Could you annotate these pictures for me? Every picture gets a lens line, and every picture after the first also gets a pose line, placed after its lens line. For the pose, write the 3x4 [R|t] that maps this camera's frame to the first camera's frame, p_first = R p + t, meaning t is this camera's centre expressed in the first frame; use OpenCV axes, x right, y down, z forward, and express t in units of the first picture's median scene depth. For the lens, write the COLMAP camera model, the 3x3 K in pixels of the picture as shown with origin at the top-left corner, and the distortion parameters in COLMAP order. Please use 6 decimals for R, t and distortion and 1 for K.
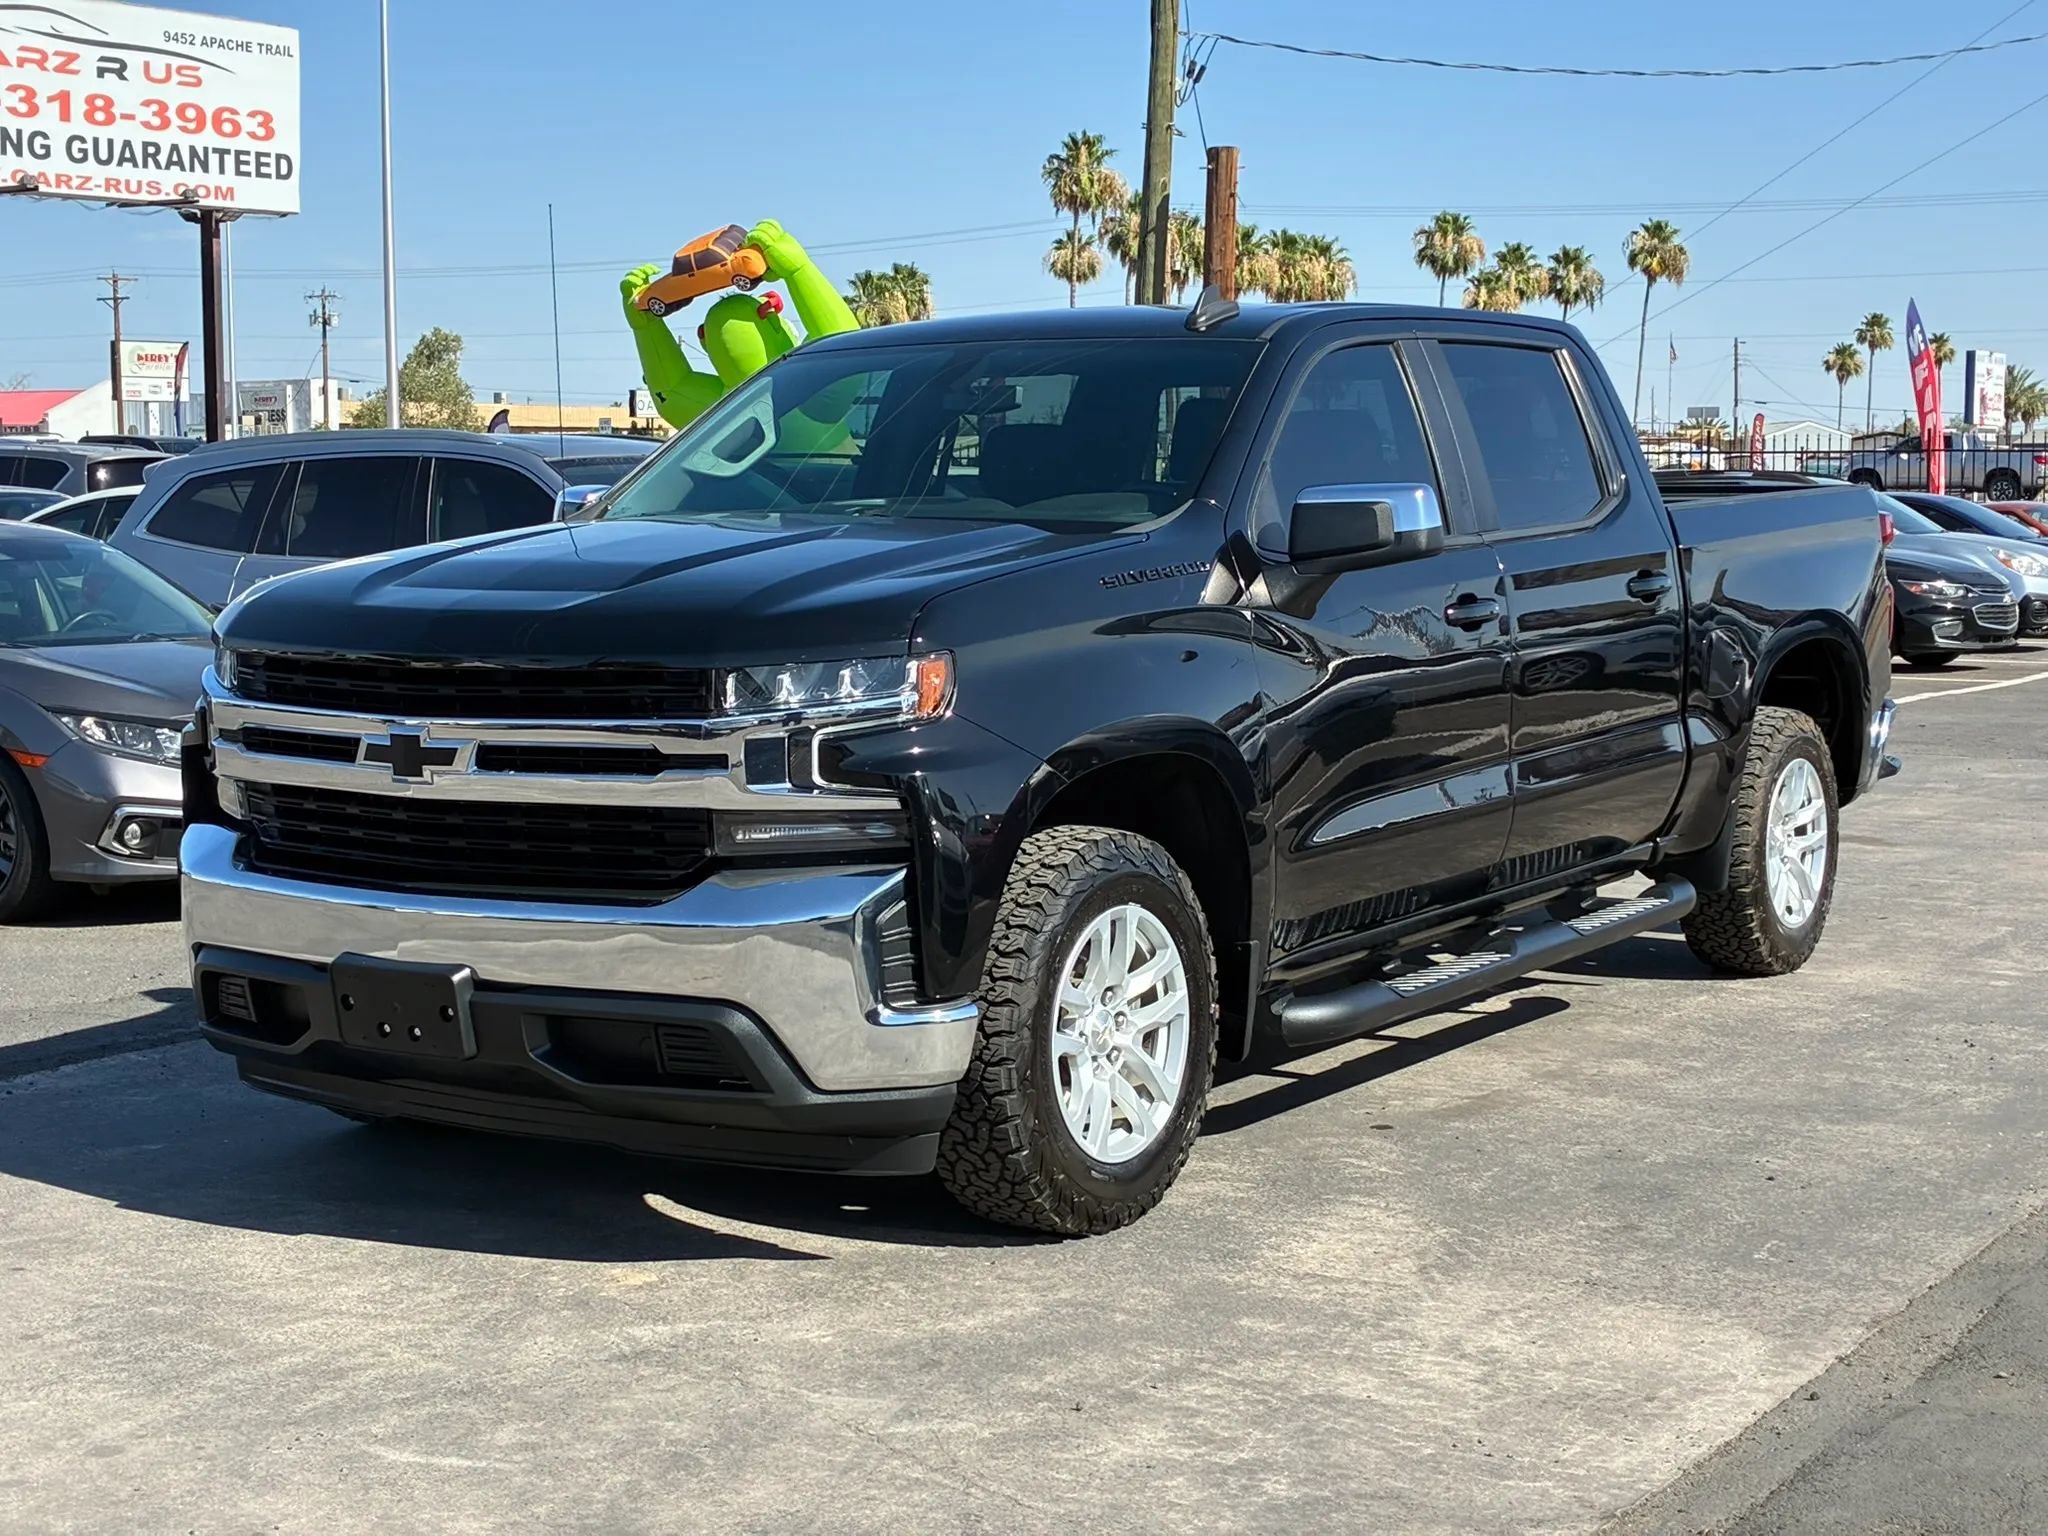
lens RADIAL K [[3082.1, 0, 1014.3], [0, 3082.1, 759.1], [0, 0, 1]] dist [0.046217, 0.000000]
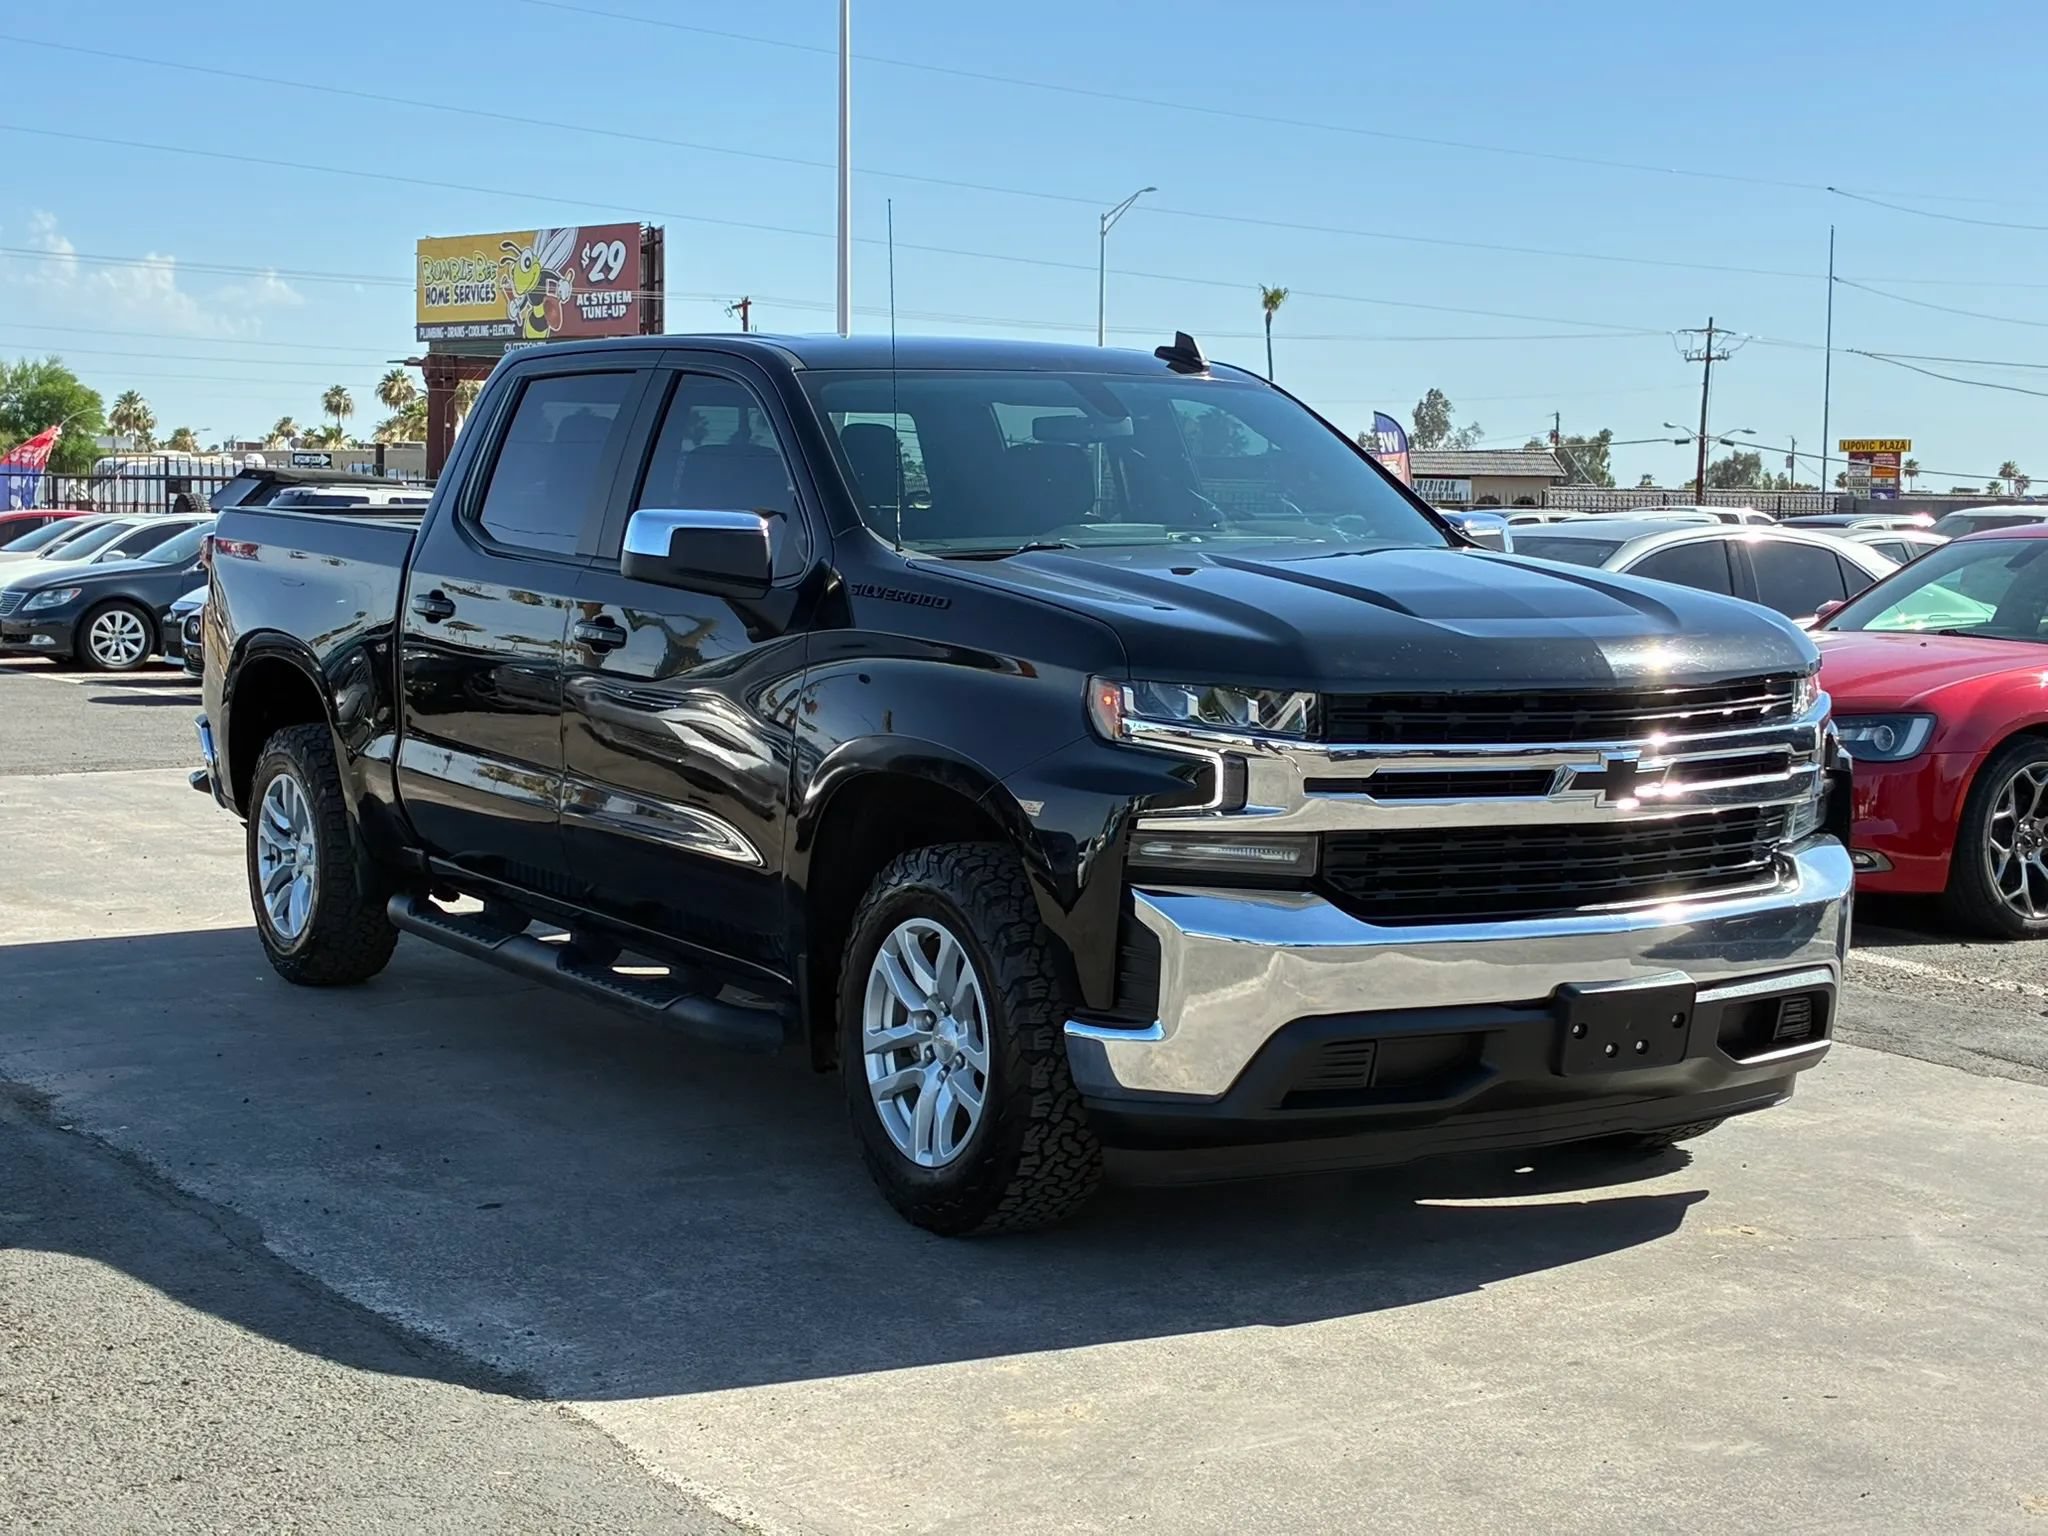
lens RADIAL K [[3082.1, 0, 1038.7], [0, 3082.1, 774.8], [0, 0, 1]] dist [0.046217, 0.000000]
pose [[0.404996, -0.073650, 0.911347, -0.926203], [0.067911, 0.996420, 0.050346, -0.051691], [-0.911793, 0.041501, 0.408548, 0.580051]]
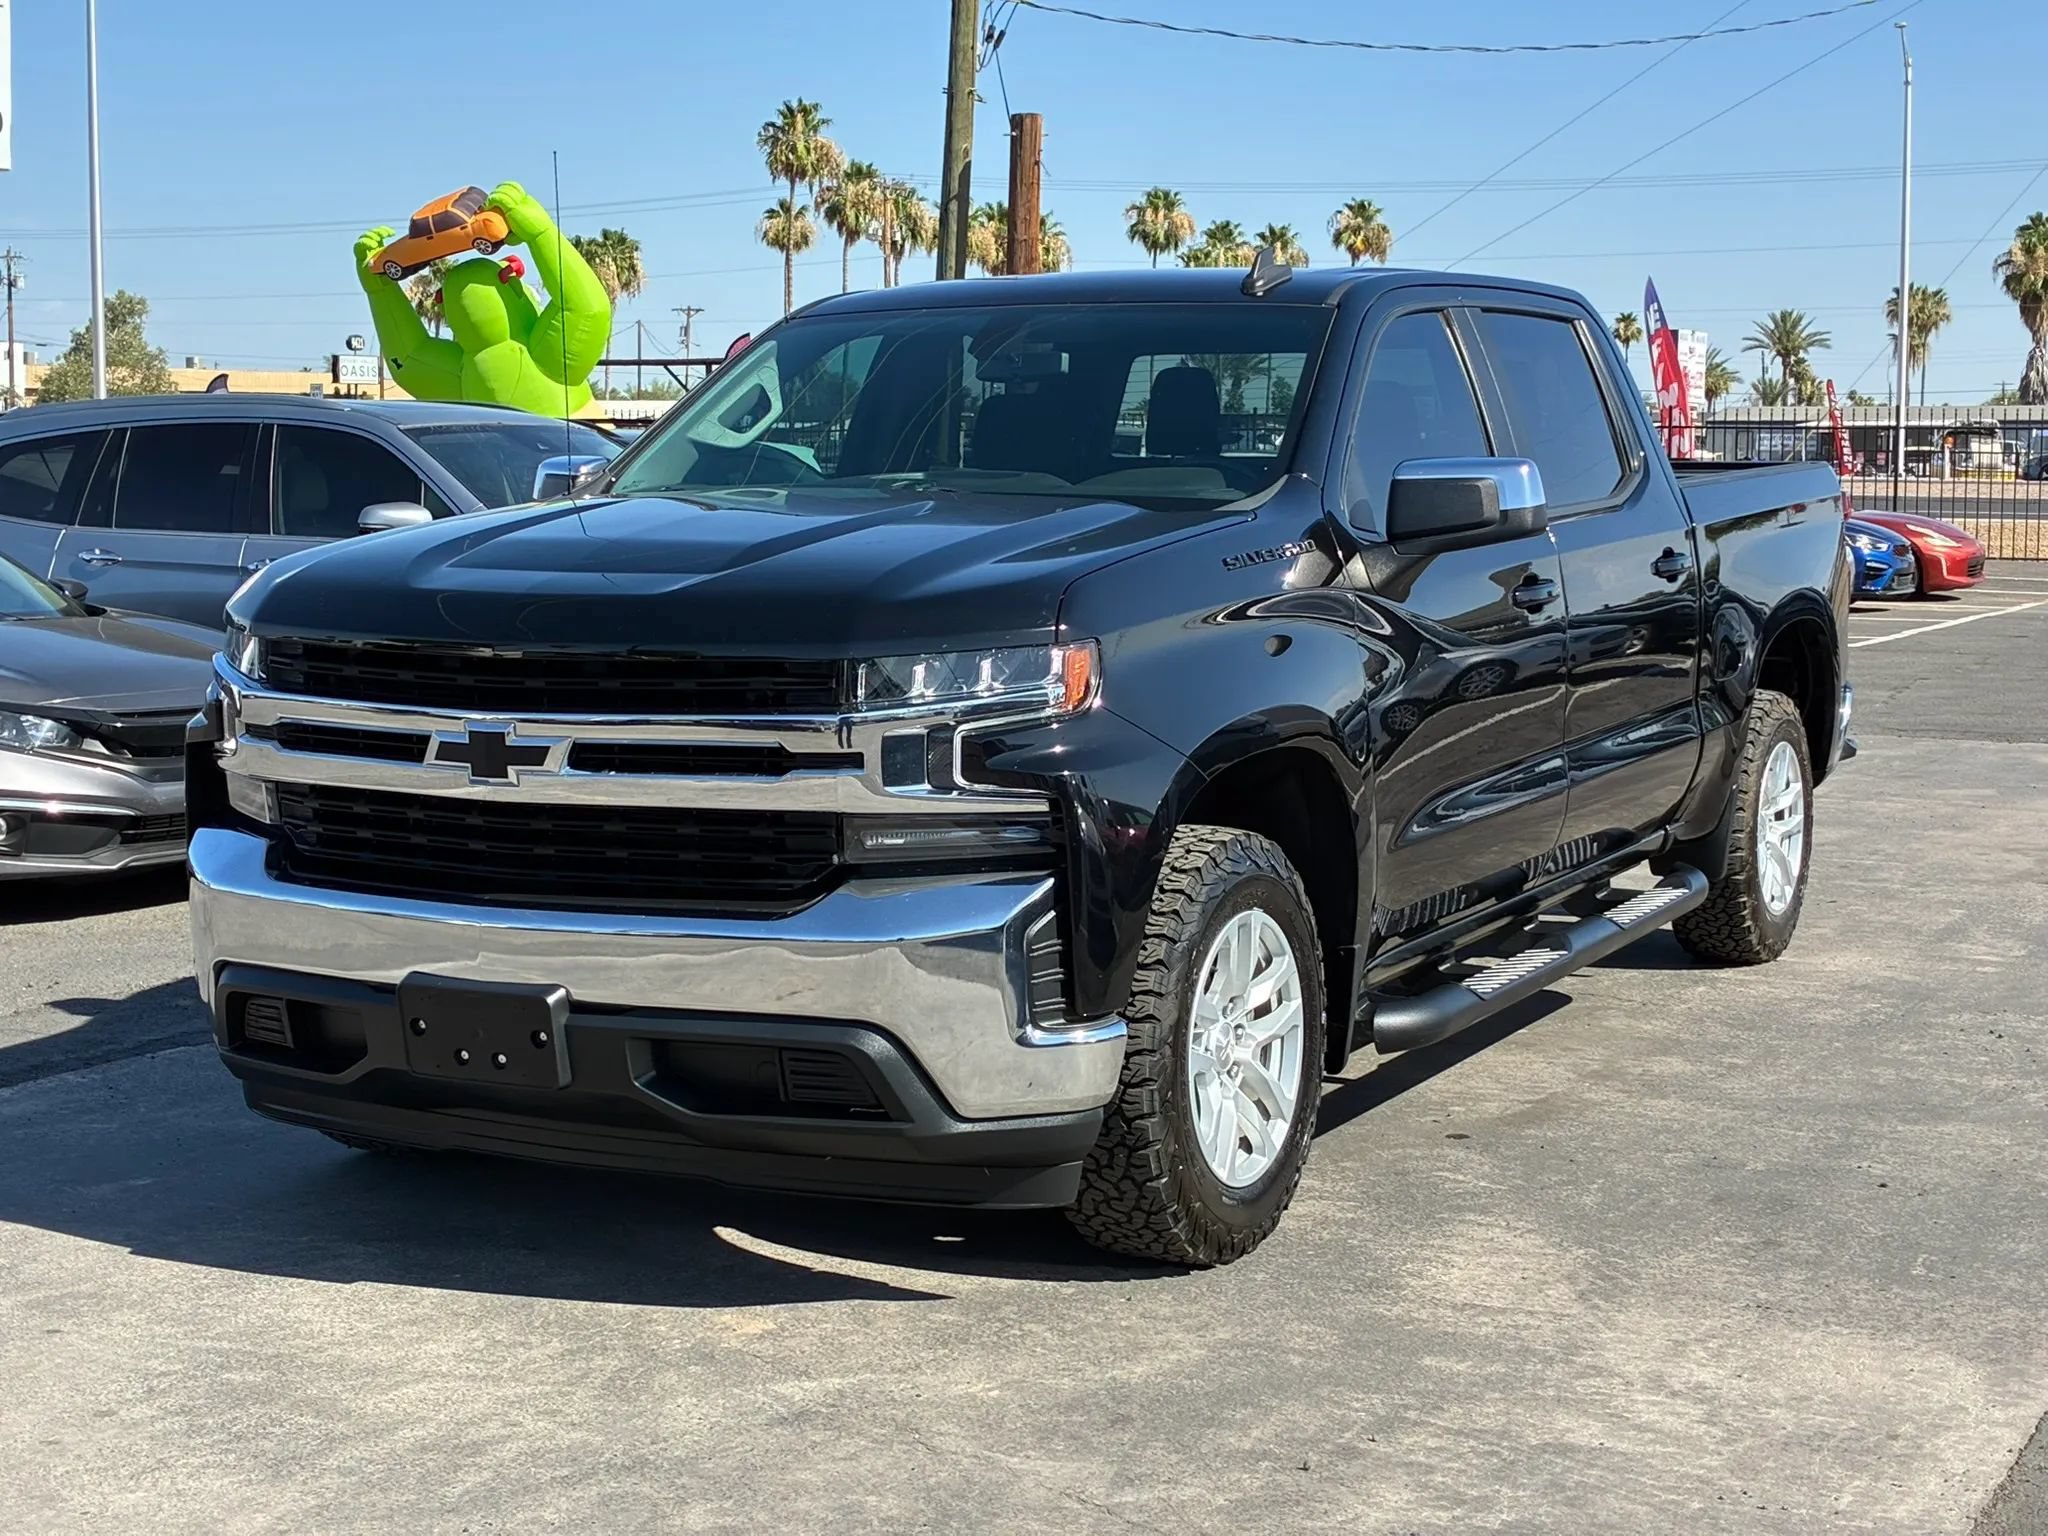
lens RADIAL K [[3082.1, 0, 1040.6], [0, 3082.1, 763.4], [0, 0, 1]] dist [0.046217, 0.000000]
pose [[0.994686, -0.005035, 0.102831, -0.098553], [0.003966, 0.999936, 0.010600, -0.005776], [-0.102878, -0.010136, 0.994642, 0.063480]]
